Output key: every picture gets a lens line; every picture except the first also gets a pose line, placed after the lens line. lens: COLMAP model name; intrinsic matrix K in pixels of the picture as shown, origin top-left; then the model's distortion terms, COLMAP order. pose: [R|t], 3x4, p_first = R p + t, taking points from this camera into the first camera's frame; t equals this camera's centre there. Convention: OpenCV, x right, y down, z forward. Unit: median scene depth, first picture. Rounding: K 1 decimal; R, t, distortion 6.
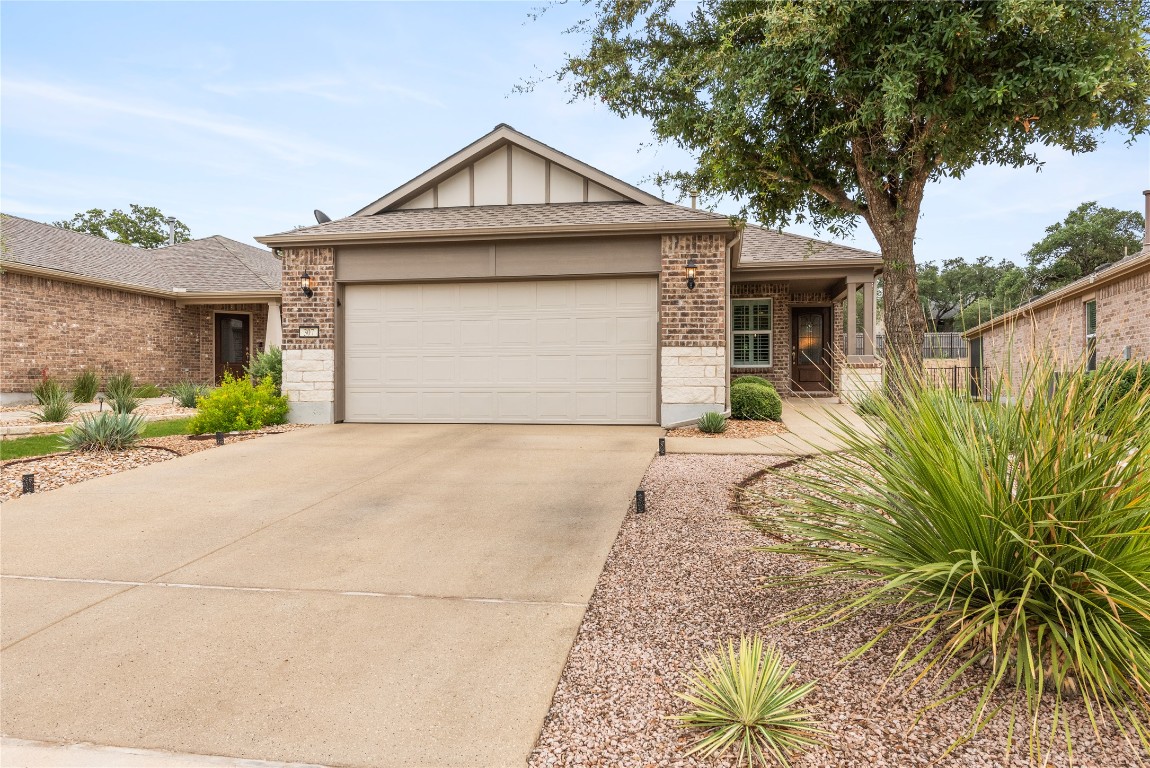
lens RADIAL K [[802.9, 0, 575.1], [0, 802.9, 384.1], [0, 0, 1]] dist [0.013892, 0.004370]
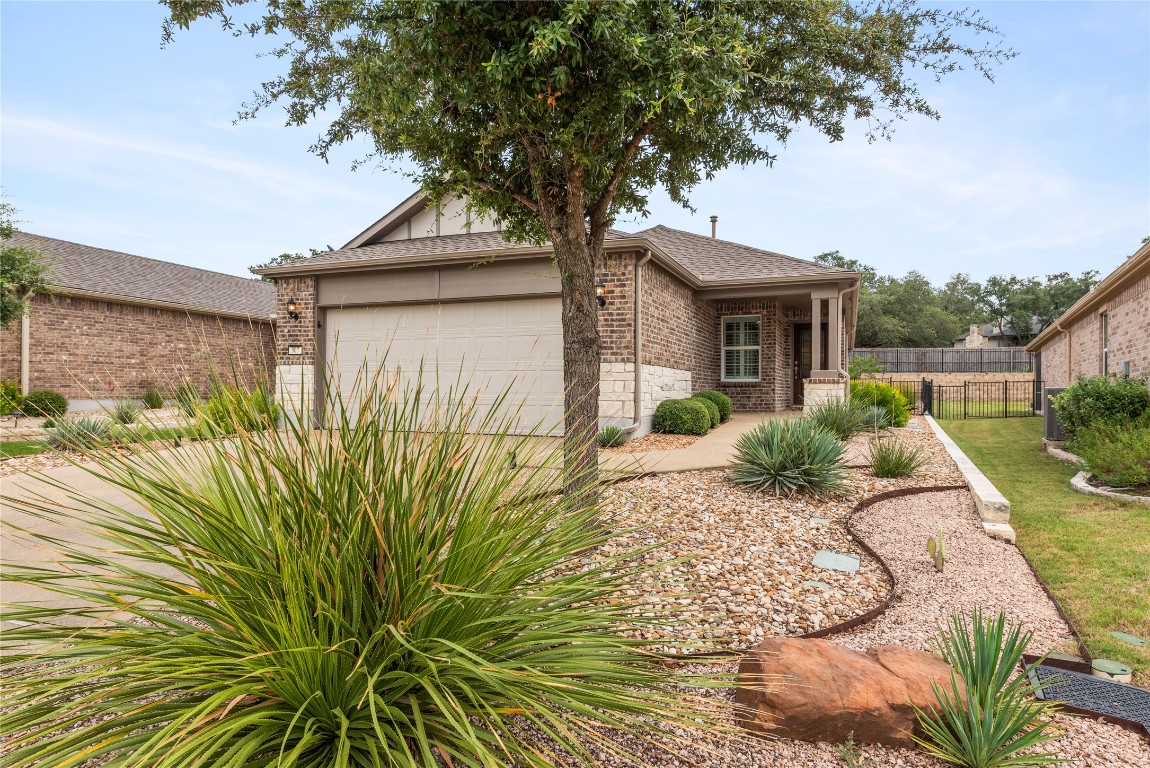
lens RADIAL K [[690.3, 0, 575.2], [0, 690.3, 383.1], [0, 0, 1]] dist [0.009926, 0.000408]
pose [[0.978399, 0.004972, -0.206667, 0.267531], [-0.007904, 0.999879, -0.013365, -0.007061], [0.206576, 0.014710, 0.978320, 0.110503]]
